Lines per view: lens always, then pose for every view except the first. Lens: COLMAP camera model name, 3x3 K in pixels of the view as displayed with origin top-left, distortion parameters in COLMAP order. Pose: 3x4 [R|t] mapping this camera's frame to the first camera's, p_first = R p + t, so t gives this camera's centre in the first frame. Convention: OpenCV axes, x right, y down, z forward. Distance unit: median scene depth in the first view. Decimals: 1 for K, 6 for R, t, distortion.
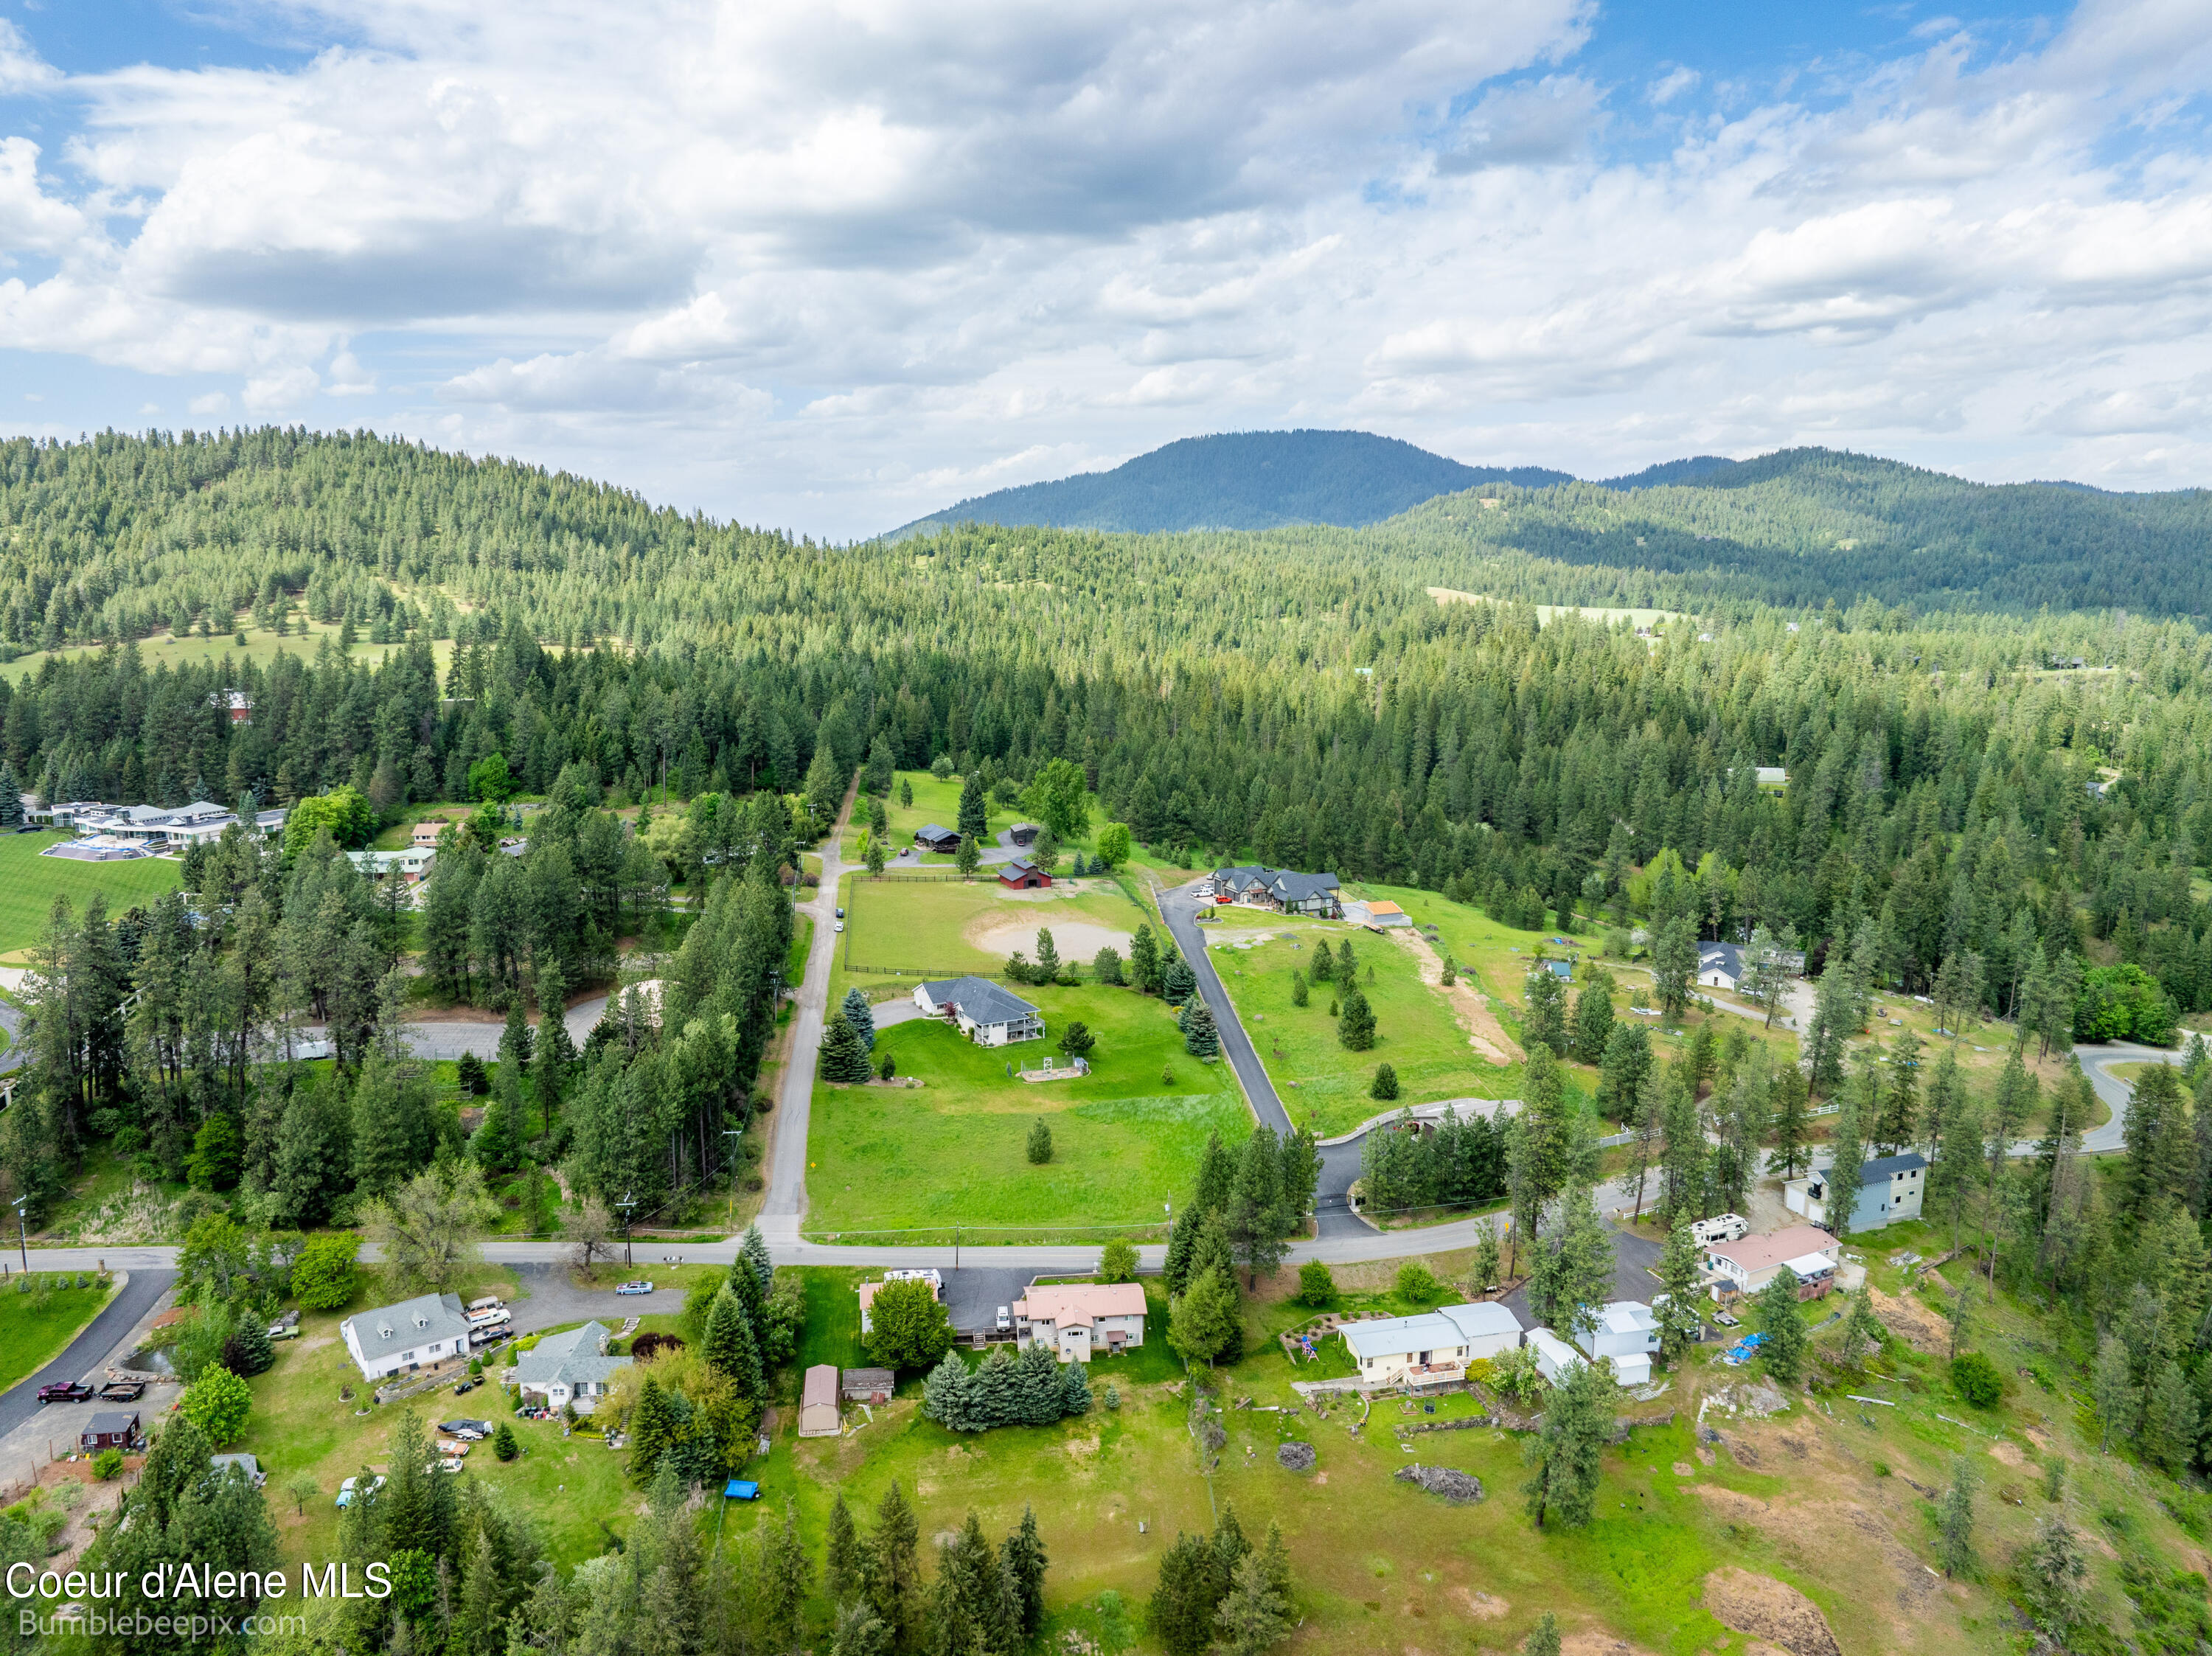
lens RADIAL K [[1555.9, 0, 1148.9], [0, 1555.9, 817.3], [0, 0, 1]] dist [-0.035534, 0.007074]
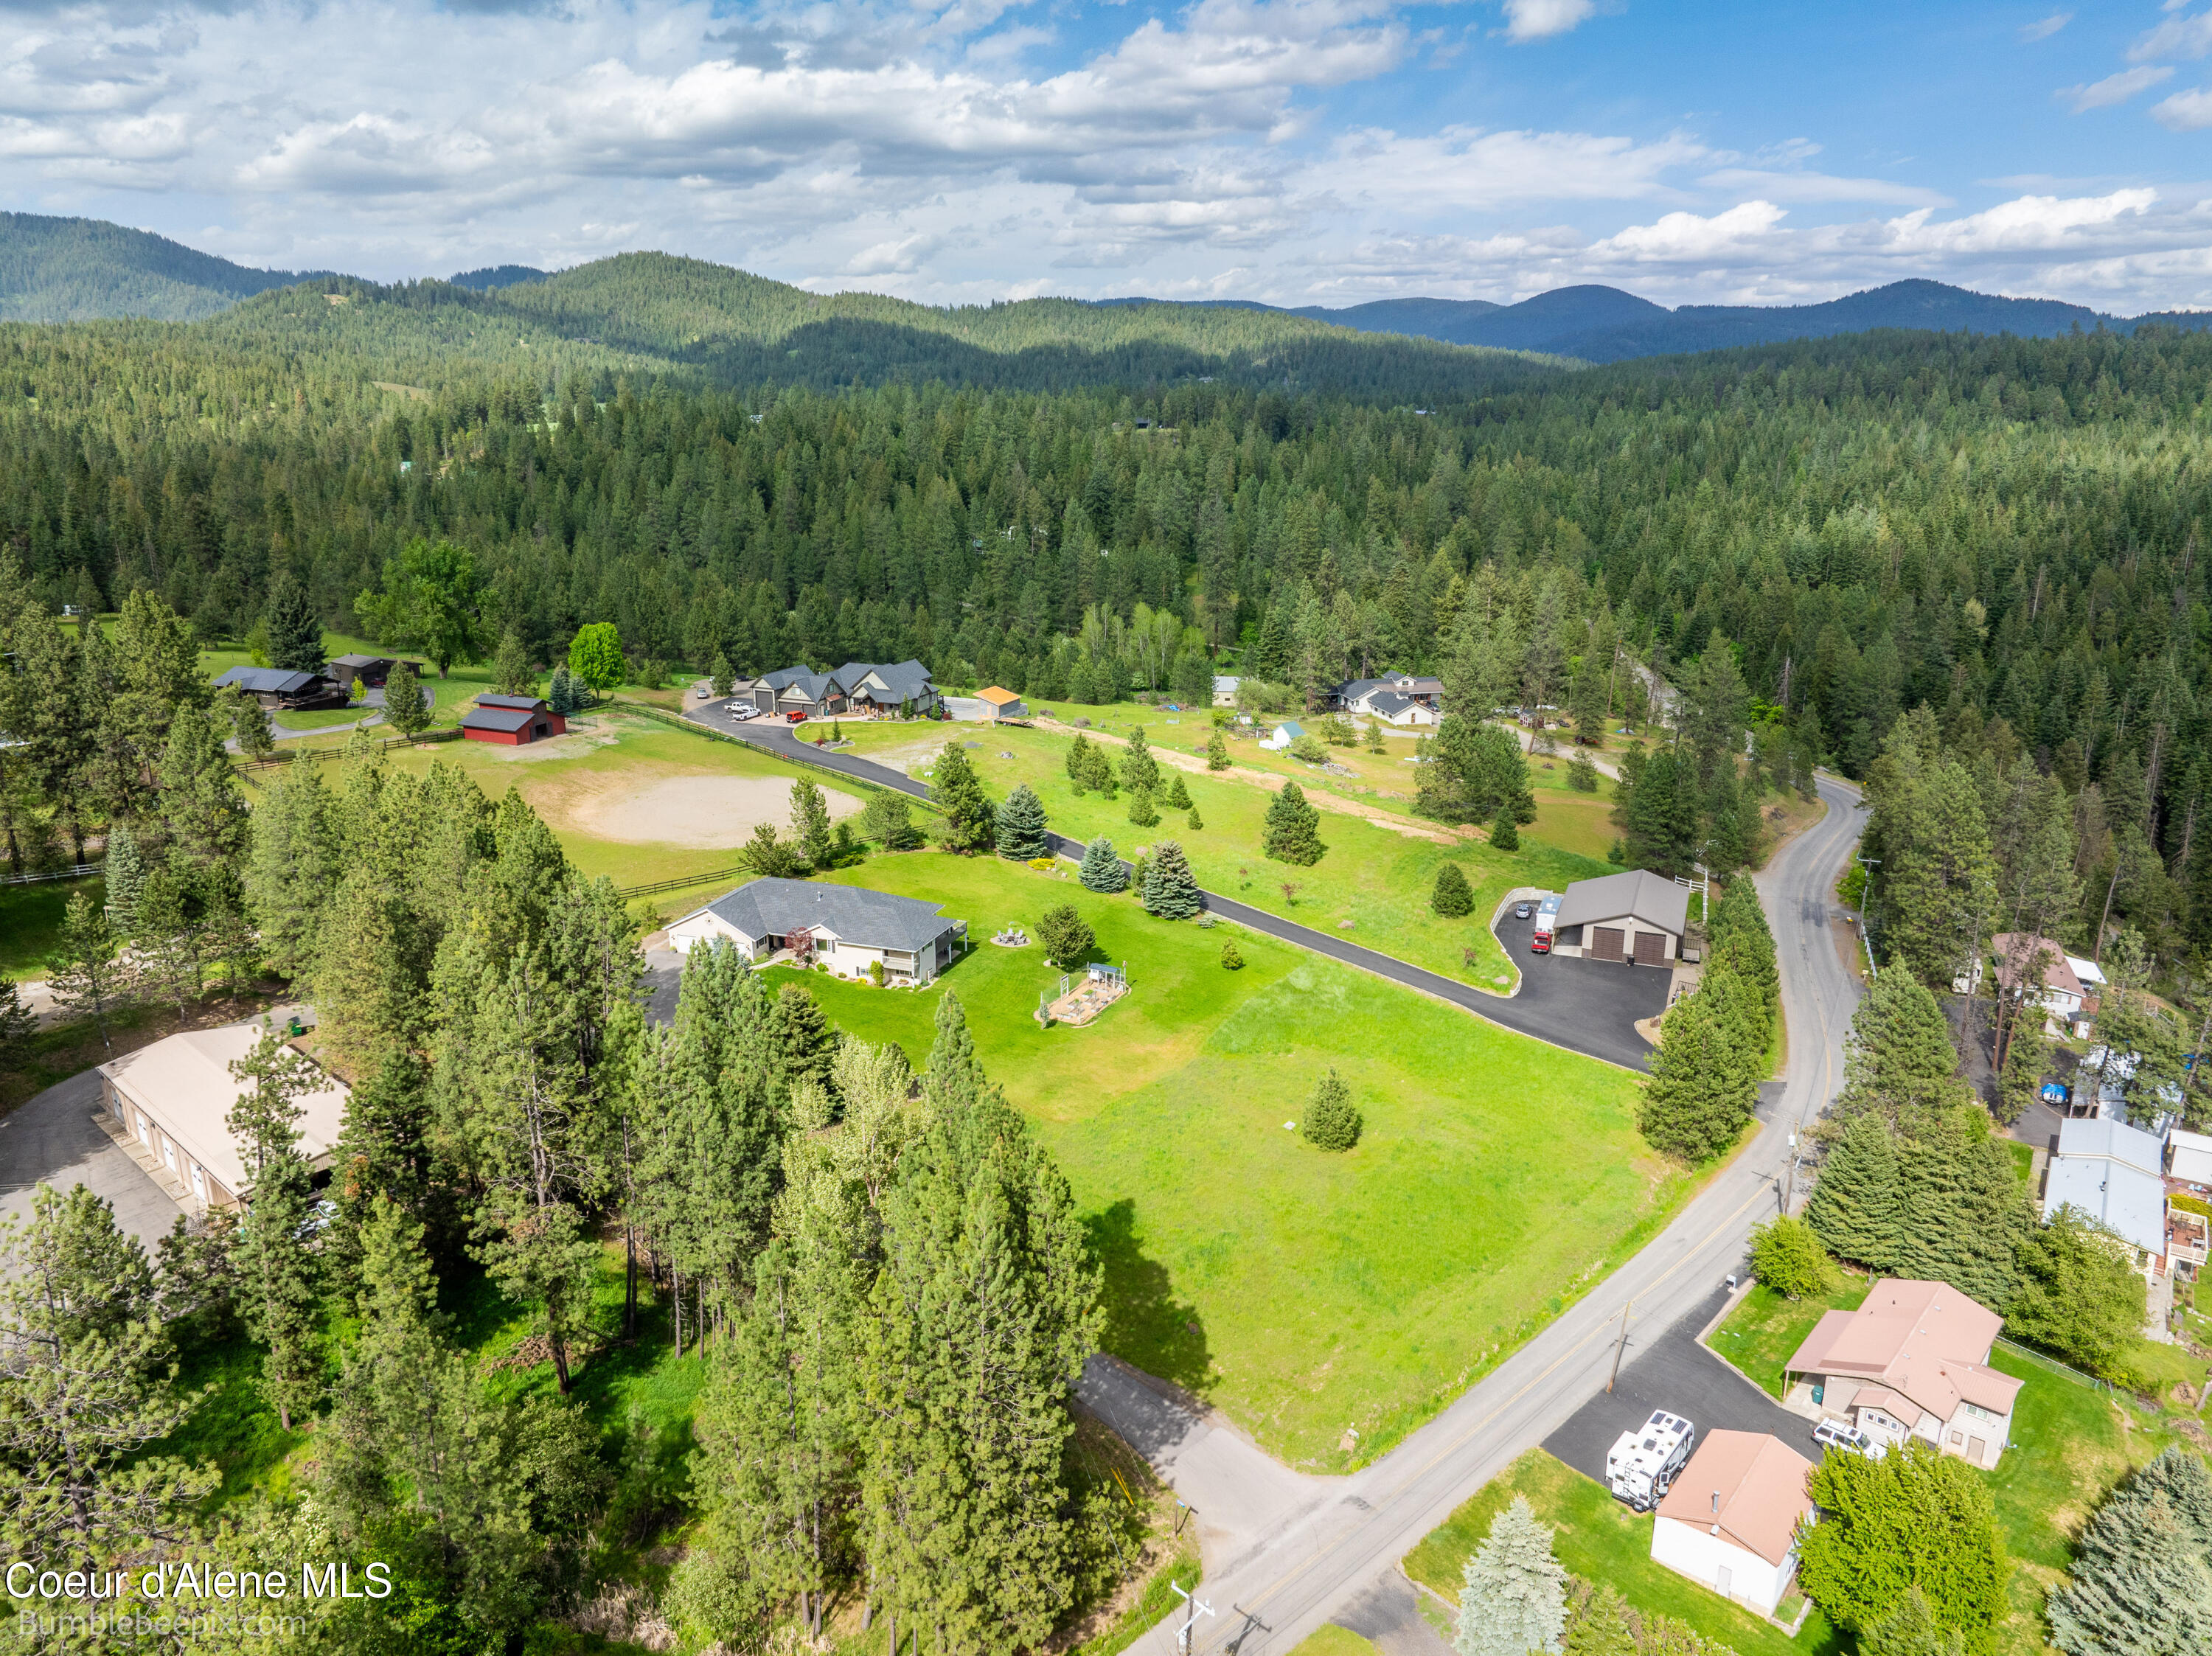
lens RADIAL K [[1555.9, 0, 1101.6], [0, 1555.9, 840.7], [0, 0, 1]] dist [-0.035534, 0.007074]
pose [[0.757411, -0.188810, 0.625044, -0.257491], [0.112465, 0.980696, 0.159962, 0.011889], [-0.643180, -0.050862, 0.764024, 0.367210]]
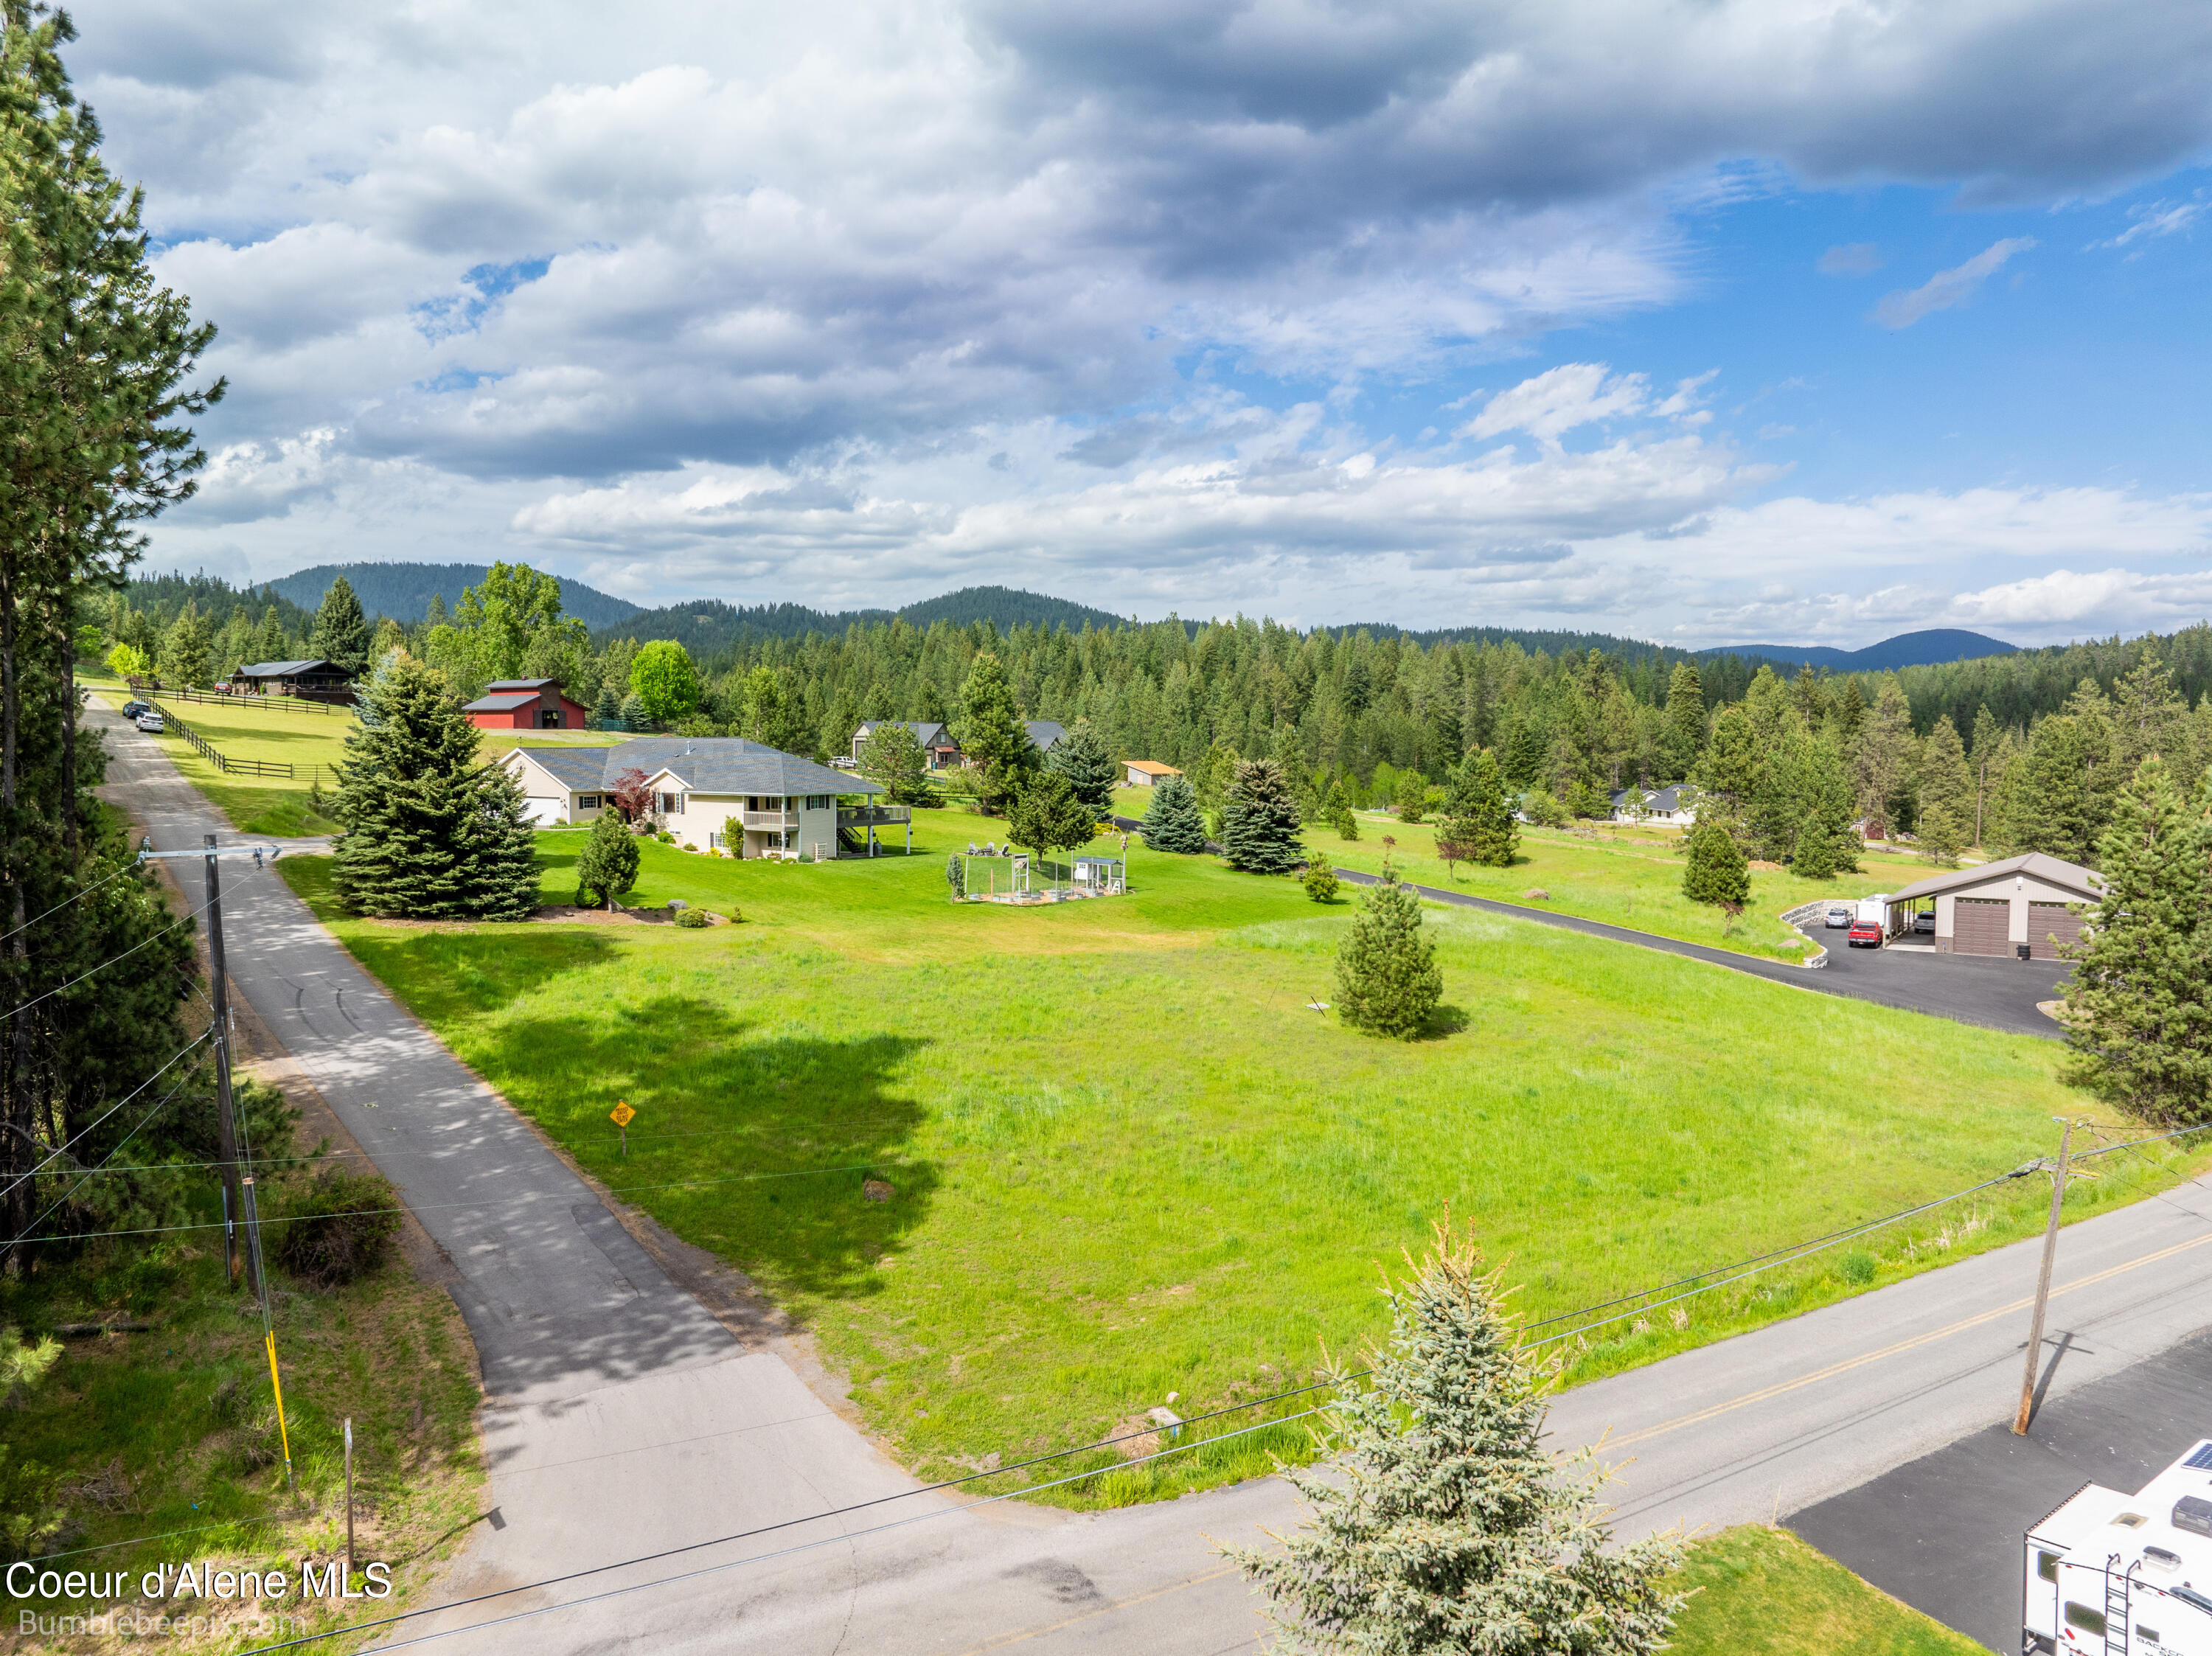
lens RADIAL K [[1555.9, 0, 1101.2], [0, 1555.9, 822.8], [0, 0, 1]] dist [-0.035534, 0.007074]
pose [[0.875919, -0.033256, 0.481310, -0.140495], [0.084829, 0.992696, -0.085788, 0.116231], [-0.474941, 0.115973, 0.872342, 0.446825]]
